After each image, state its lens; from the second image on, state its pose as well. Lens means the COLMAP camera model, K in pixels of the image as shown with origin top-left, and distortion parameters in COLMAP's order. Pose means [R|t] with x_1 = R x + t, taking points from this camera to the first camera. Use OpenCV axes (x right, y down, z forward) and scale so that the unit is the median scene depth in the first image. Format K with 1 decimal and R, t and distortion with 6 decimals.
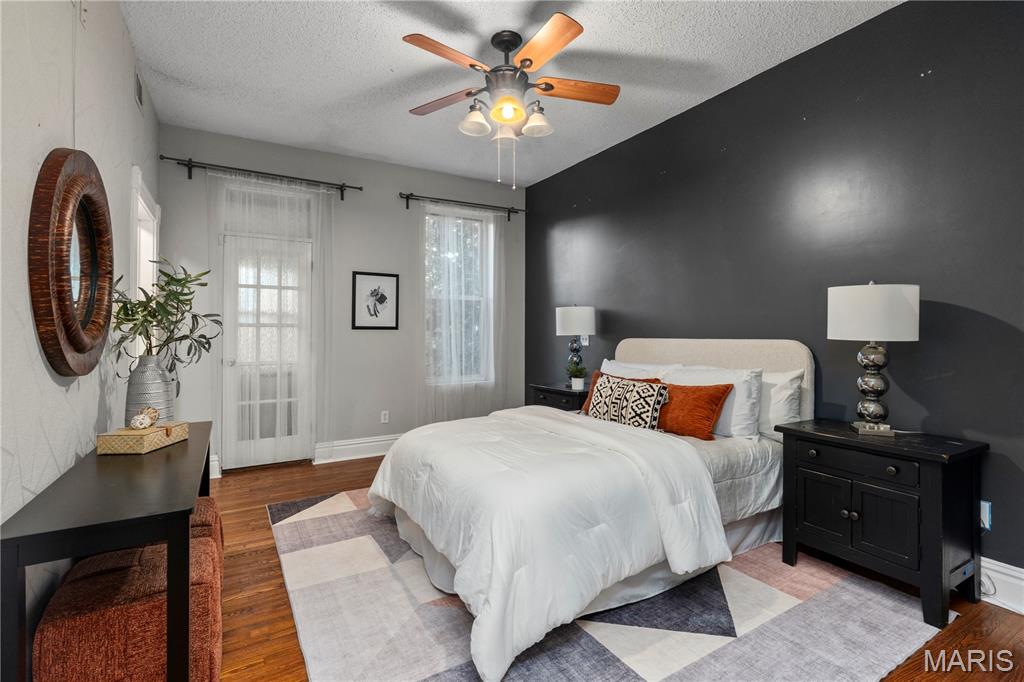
lens RADIAL K [[472.7, 0, 509.8], [0, 472.7, 331.2], [0, 0, 1]] dist [-0.005013, 0.000131]
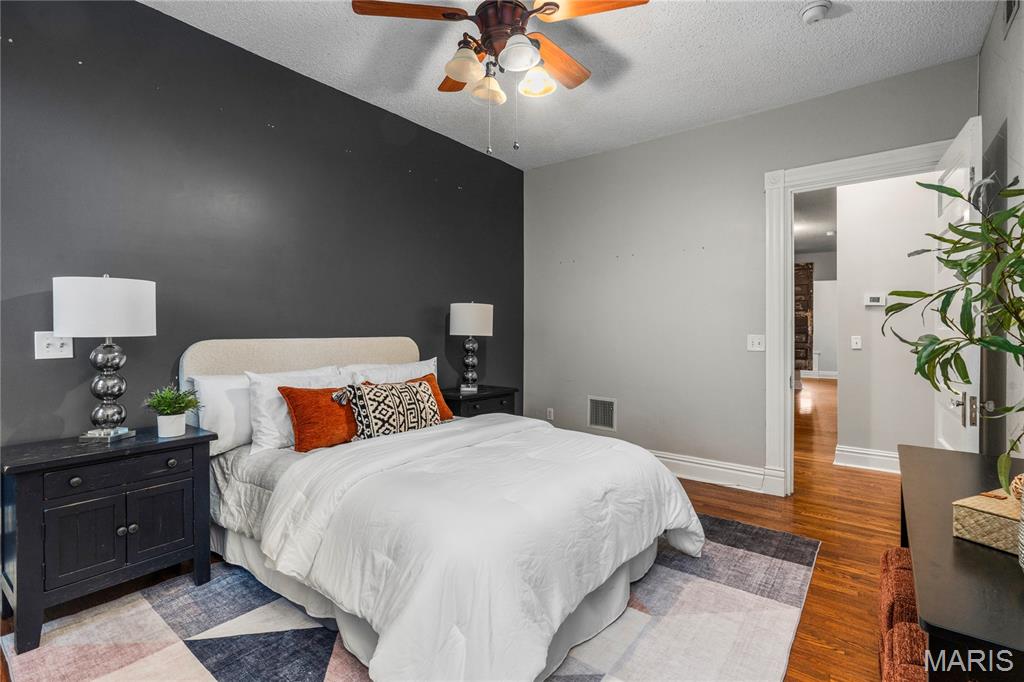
lens RADIAL K [[472.7, 0, 509.2], [0, 472.7, 340.3], [0, 0, 1]] dist [-0.005013, 0.000131]
pose [[-0.352250, -0.020429, 0.935683, -0.676321], [-0.005293, 0.999789, 0.019836, 0.001170], [-0.935891, 0.002035, -0.352284, 1.121658]]
